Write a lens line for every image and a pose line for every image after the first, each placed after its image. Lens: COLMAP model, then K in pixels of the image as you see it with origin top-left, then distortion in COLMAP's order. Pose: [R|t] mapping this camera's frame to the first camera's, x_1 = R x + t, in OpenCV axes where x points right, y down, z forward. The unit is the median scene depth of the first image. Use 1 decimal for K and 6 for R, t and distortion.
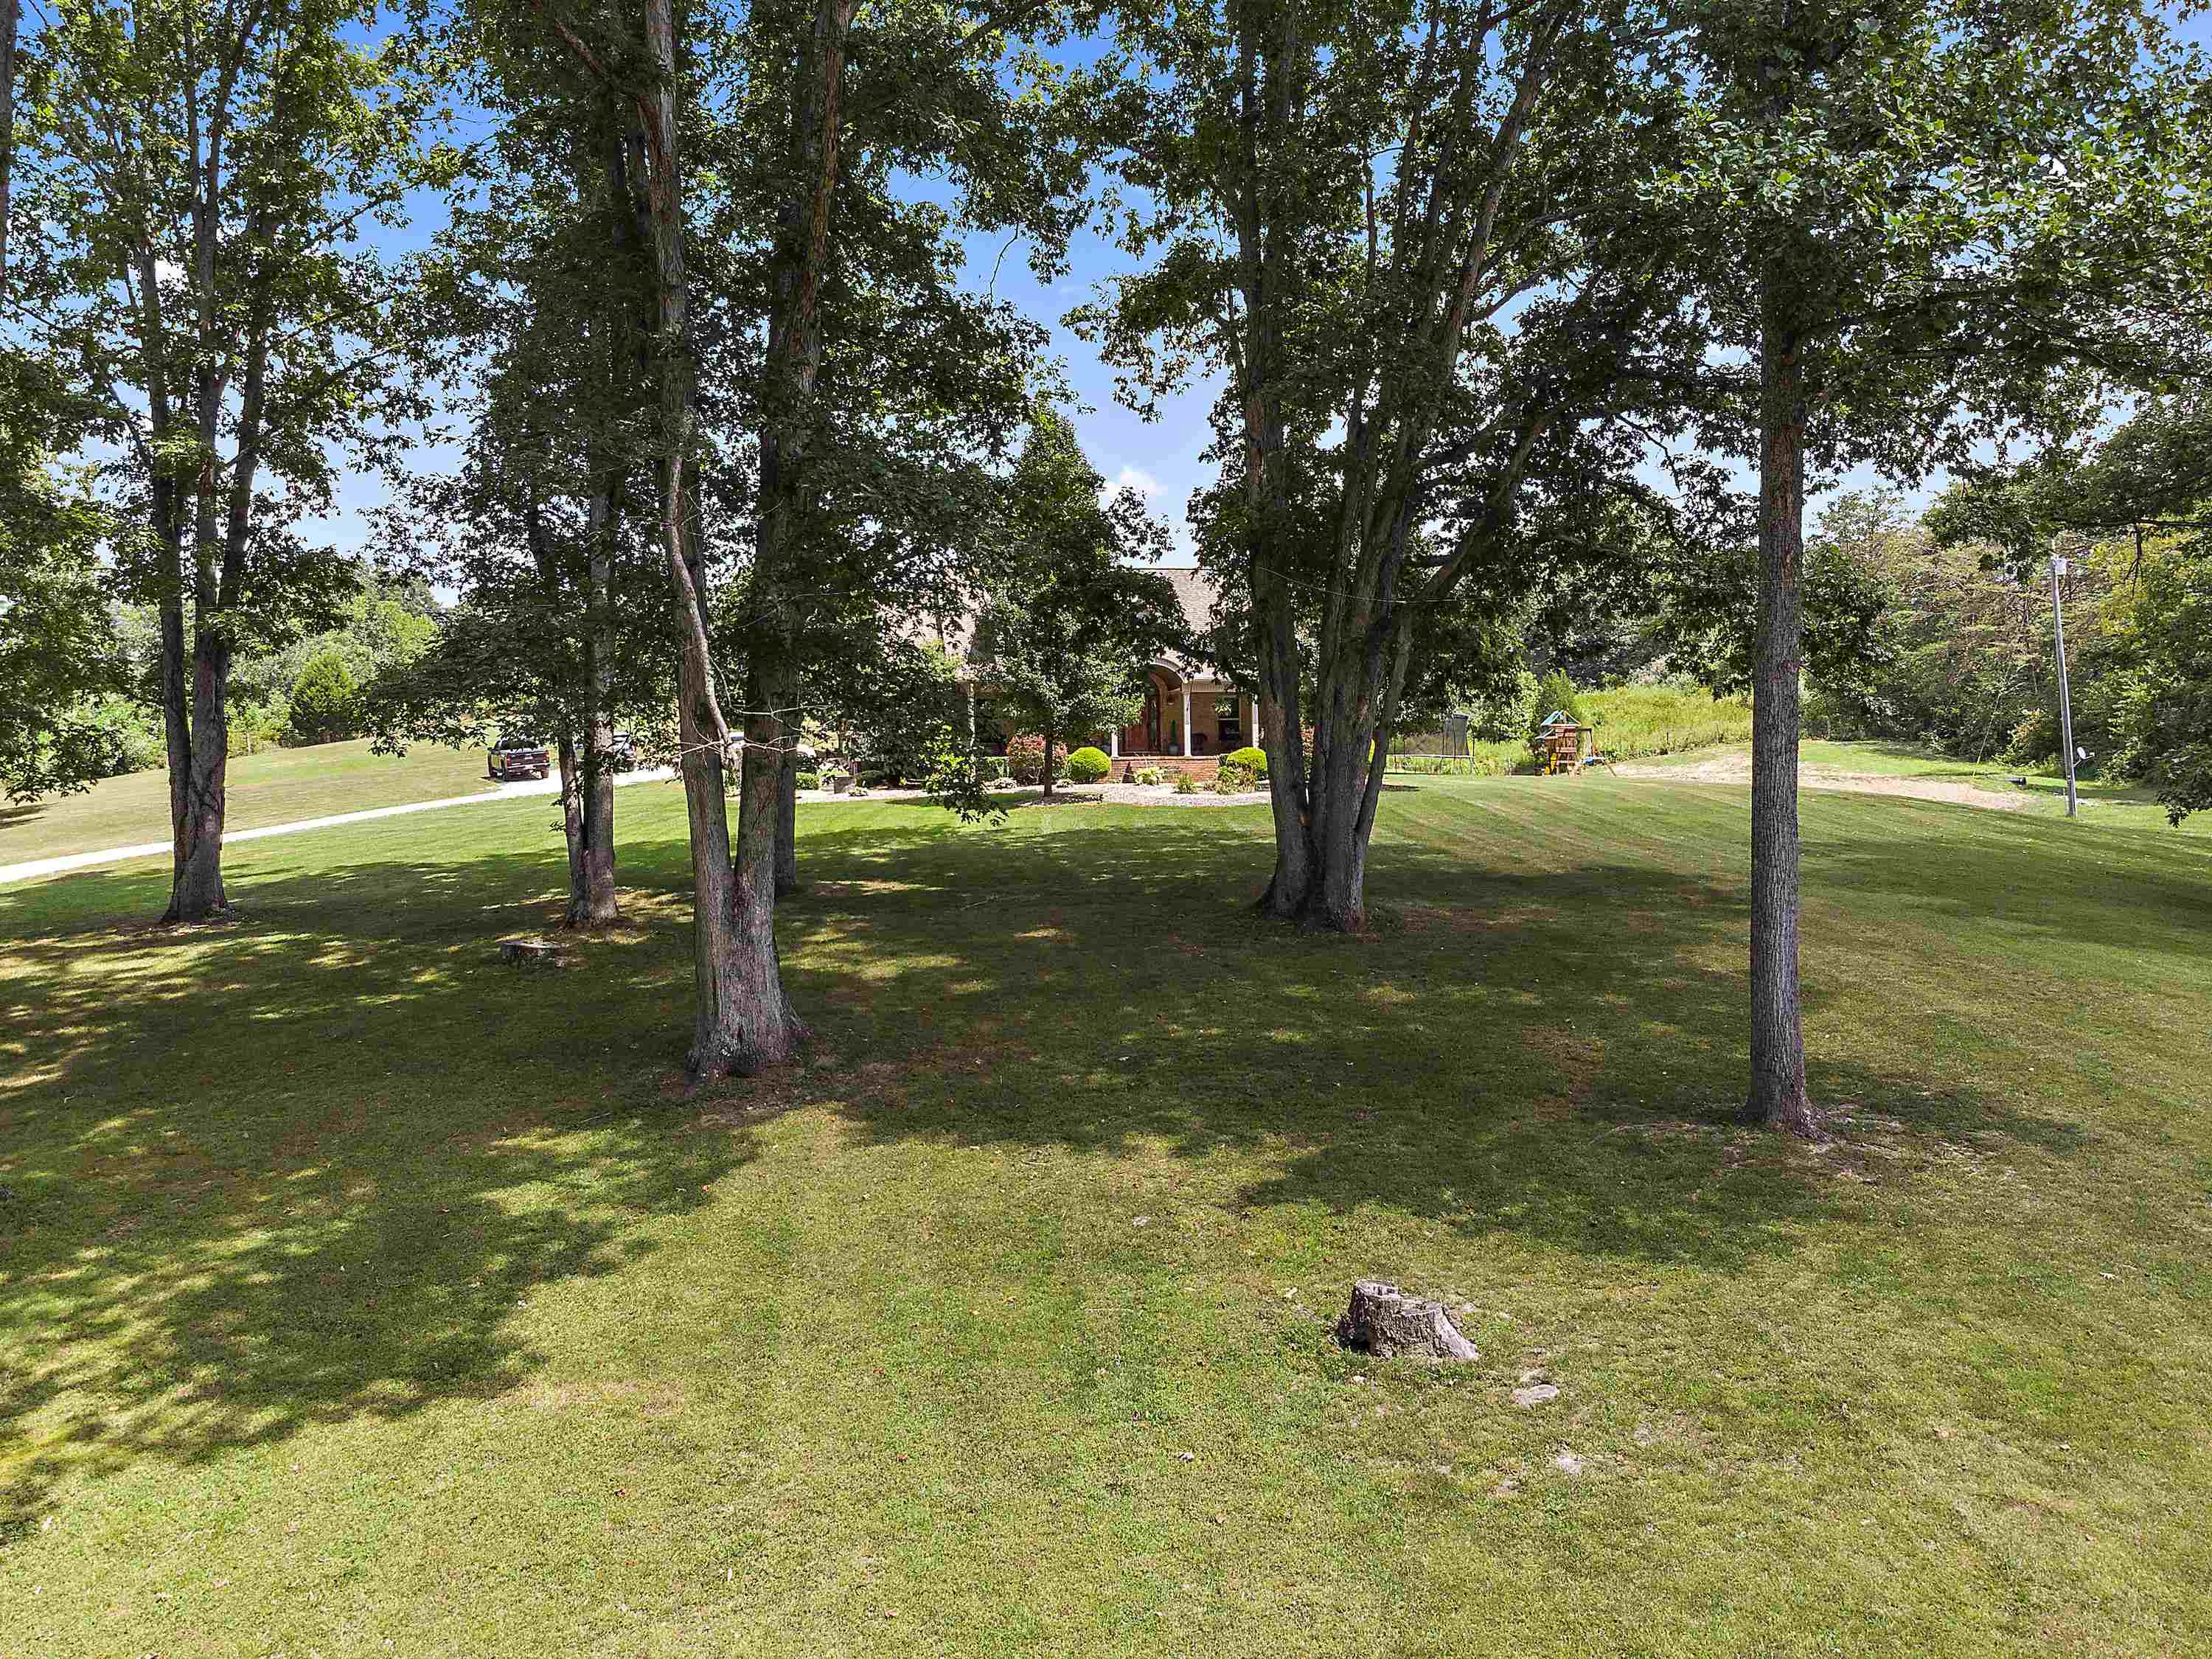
lens RADIAL K [[1659.6, 0, 1106.0], [0, 1659.6, 829.5], [0, 0, 1]] dist [-0.000593, 0.032169]
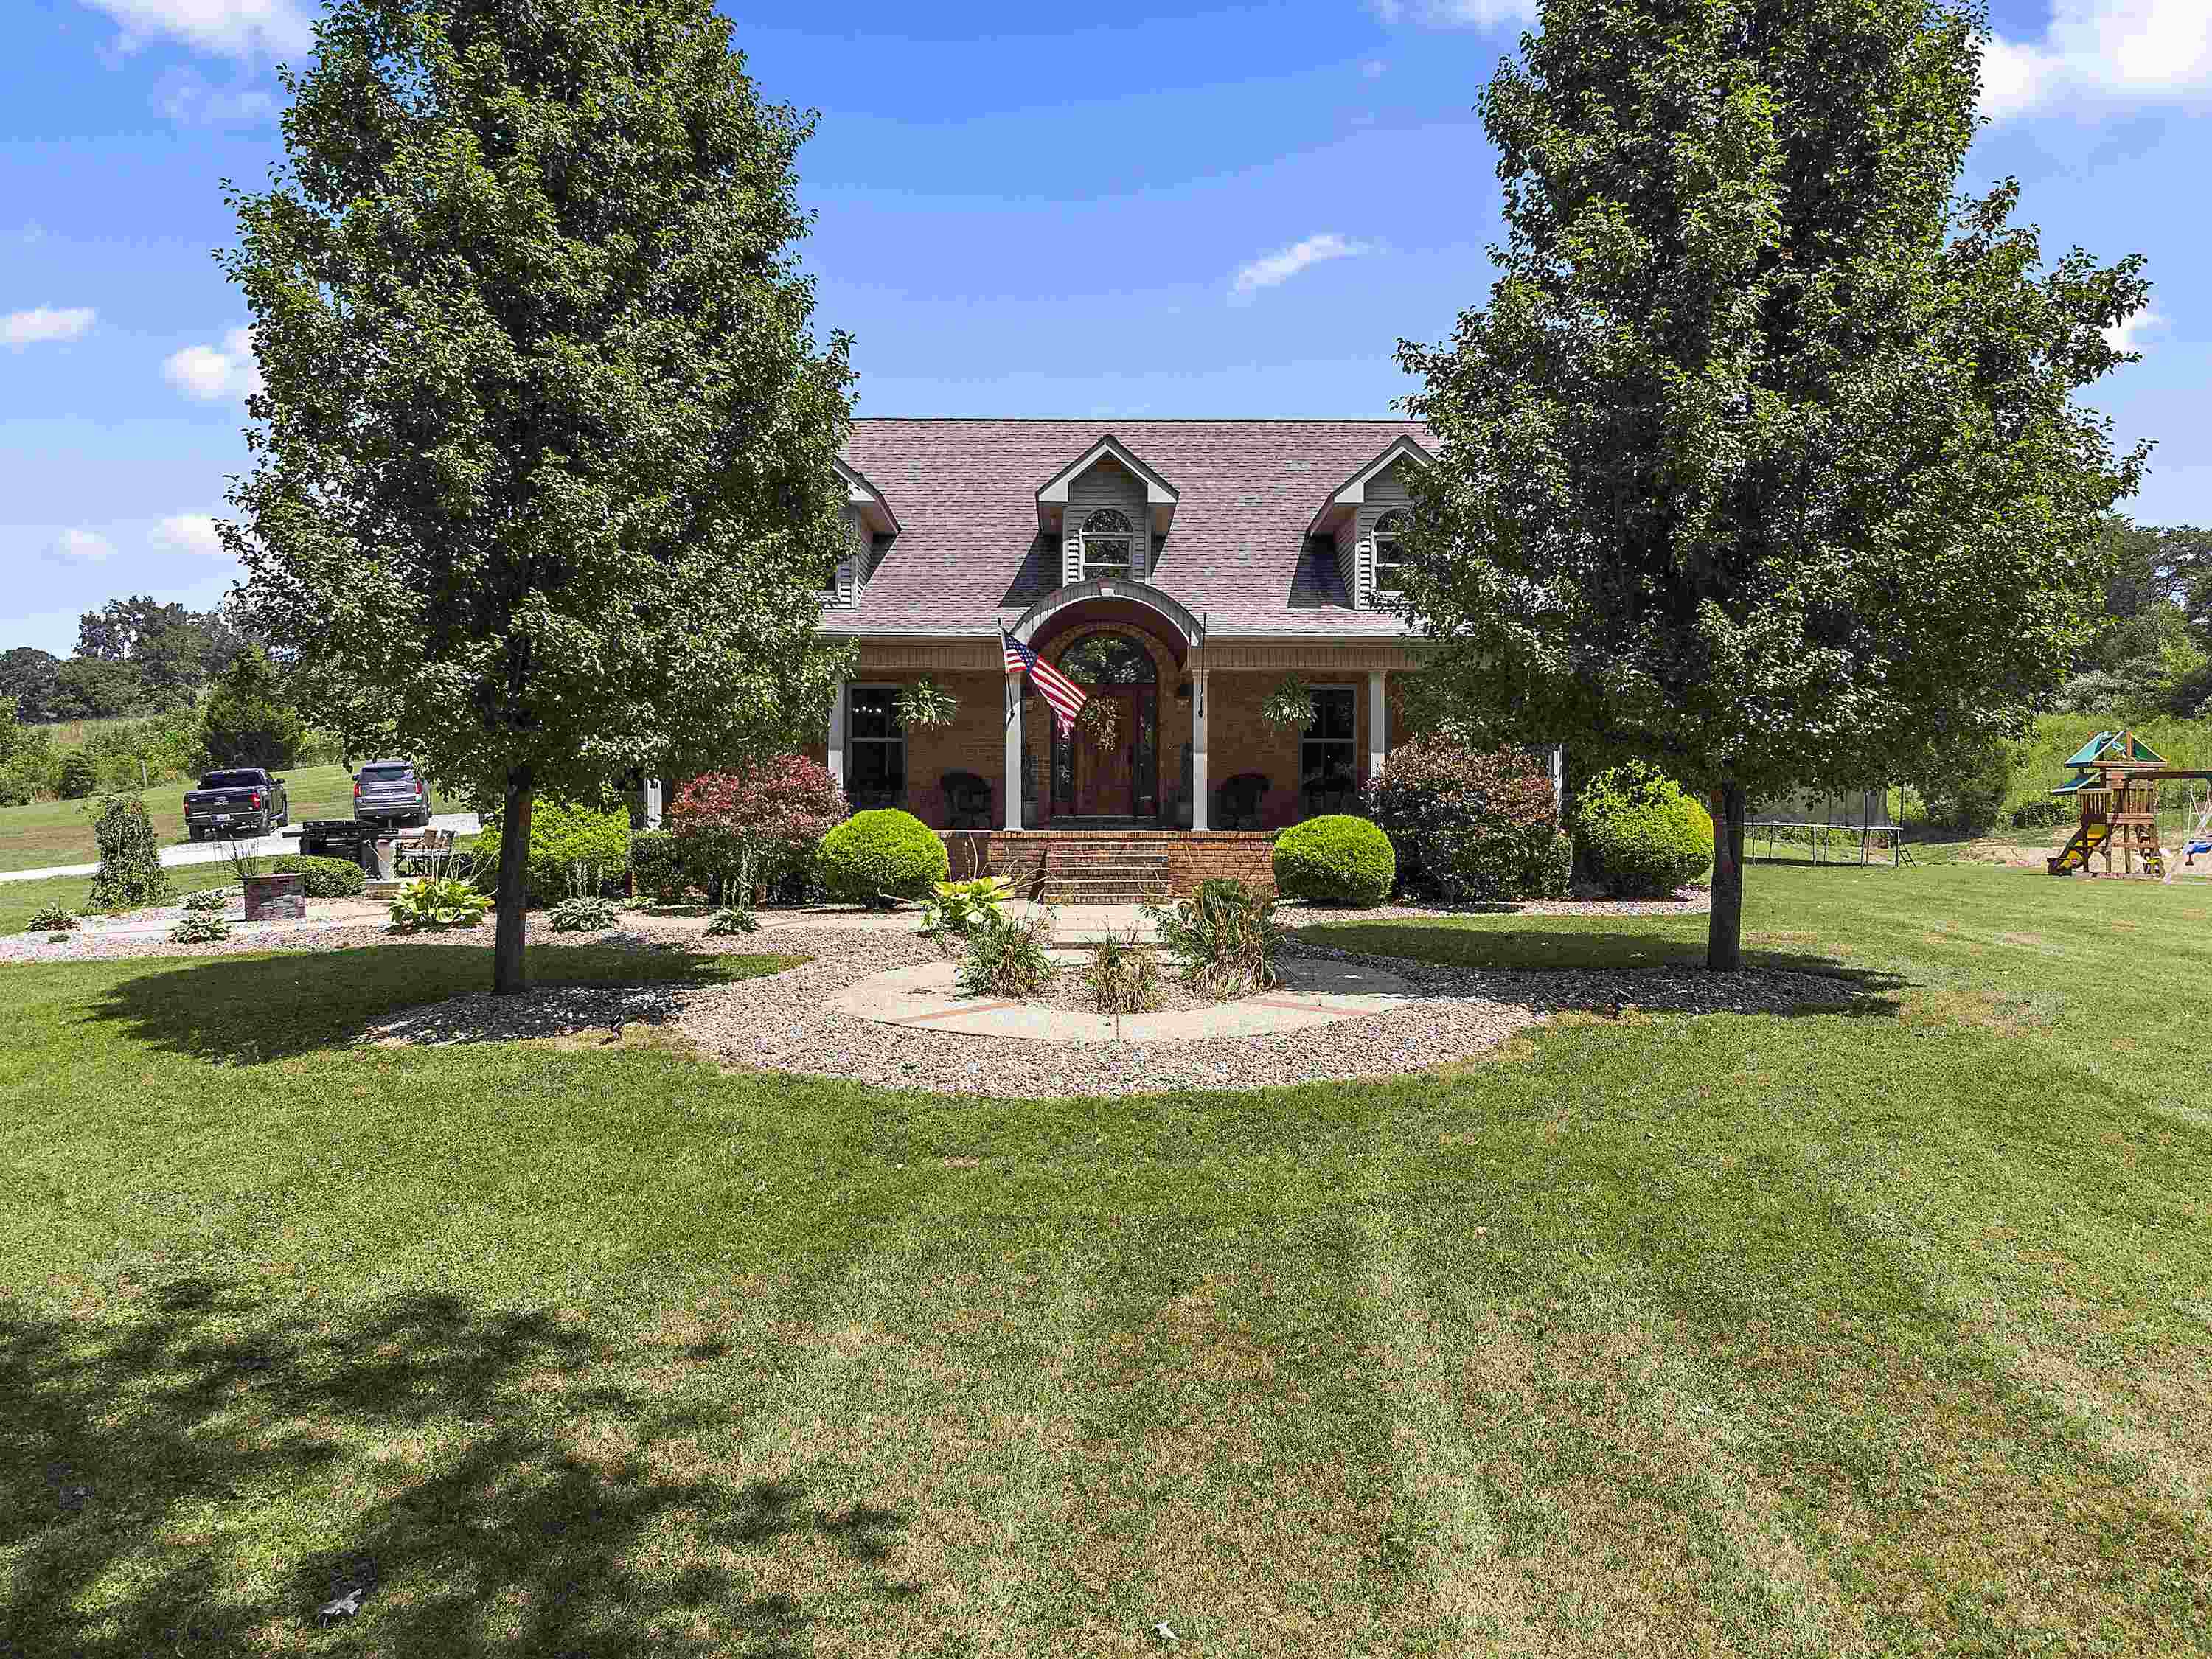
lens RADIAL K [[1659.6, 0, 1106.0], [0, 1659.6, 829.5], [0, 0, 1]] dist [-0.000593, 0.032169]
pose [[0.990612, 0.014523, -0.135929, 0.081021], [-0.017544, 0.999624, -0.021051, -0.035903], [0.135572, 0.023238, 0.990495, 0.601012]]
